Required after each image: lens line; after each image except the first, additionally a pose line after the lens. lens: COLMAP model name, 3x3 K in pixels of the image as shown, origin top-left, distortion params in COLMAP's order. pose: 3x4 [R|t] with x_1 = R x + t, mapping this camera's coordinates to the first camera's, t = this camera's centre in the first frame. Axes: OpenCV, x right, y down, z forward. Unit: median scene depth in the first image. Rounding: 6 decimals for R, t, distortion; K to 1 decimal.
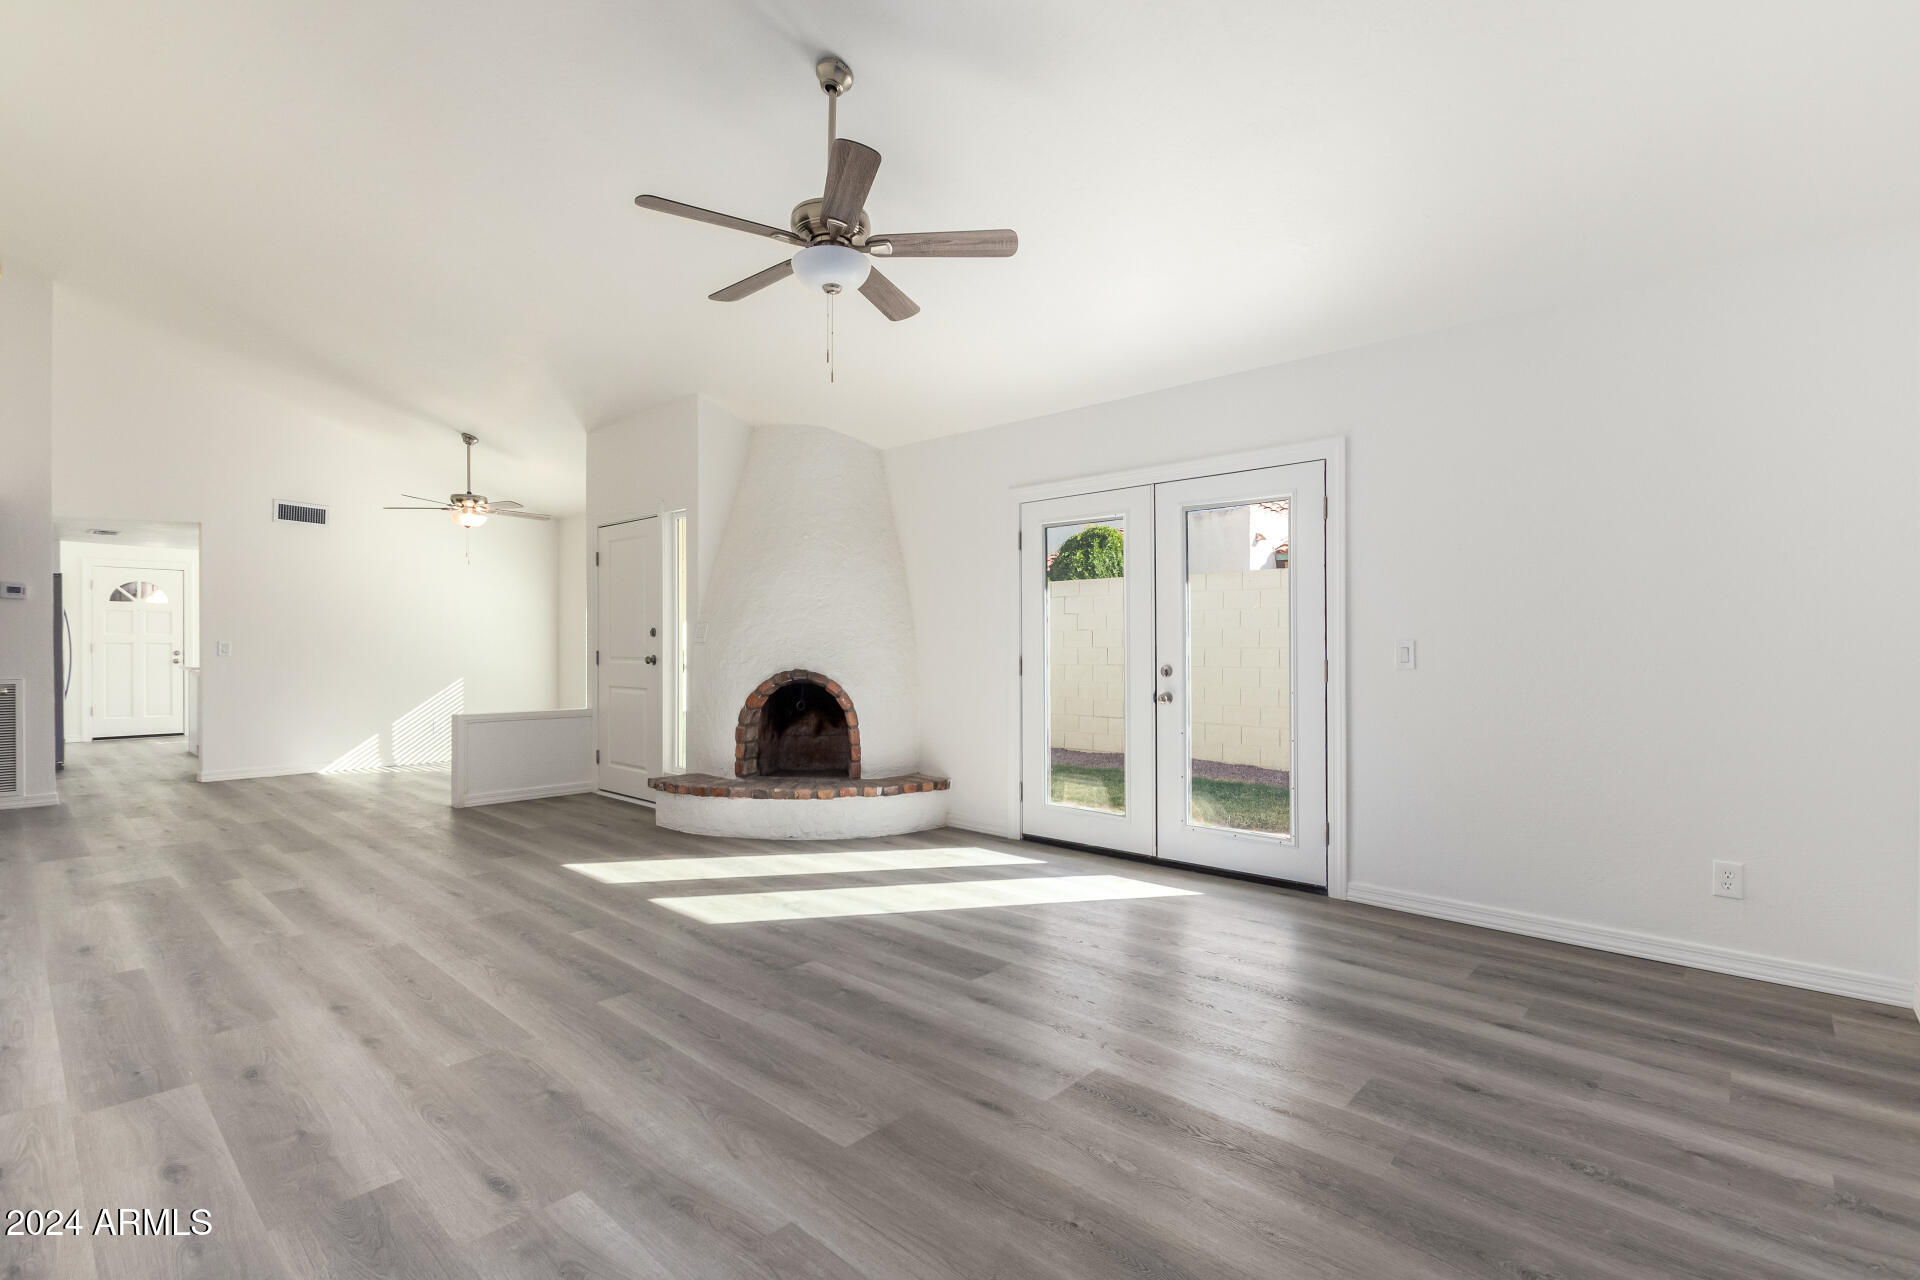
lens RADIAL K [[877.4, 0, 976.4], [0, 877.4, 654.6], [0, 0, 1]] dist [0.008539, -0.004576]
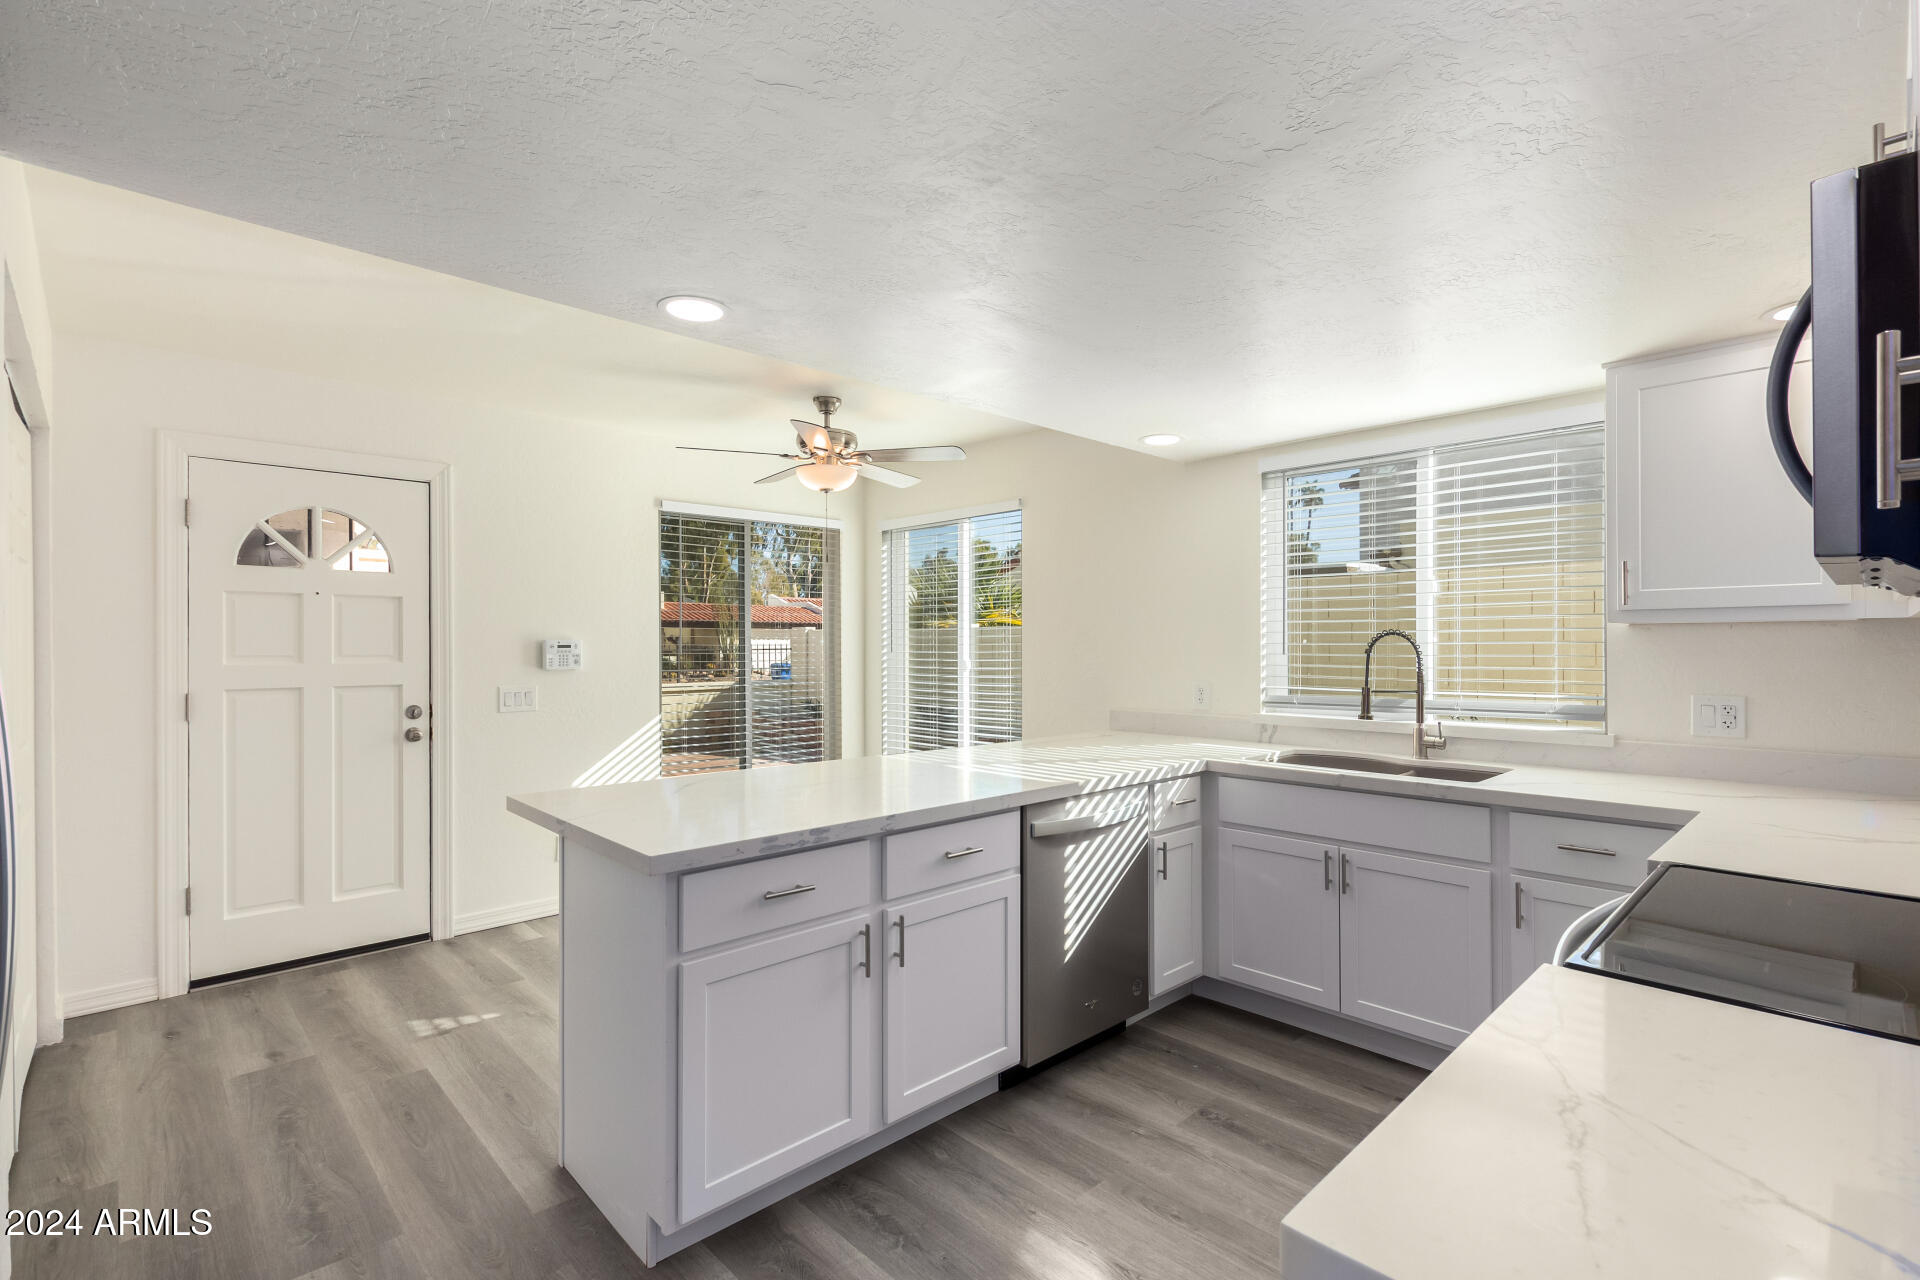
lens RADIAL K [[877.4, 0, 966.8], [0, 877.4, 643.7], [0, 0, 1]] dist [0.008539, -0.004576]
pose [[0.997301, -0.005569, -0.073211, -2.173487], [0.004793, 0.999930, -0.010778, -0.081785], [0.073265, 0.010398, 0.997258, 2.181602]]
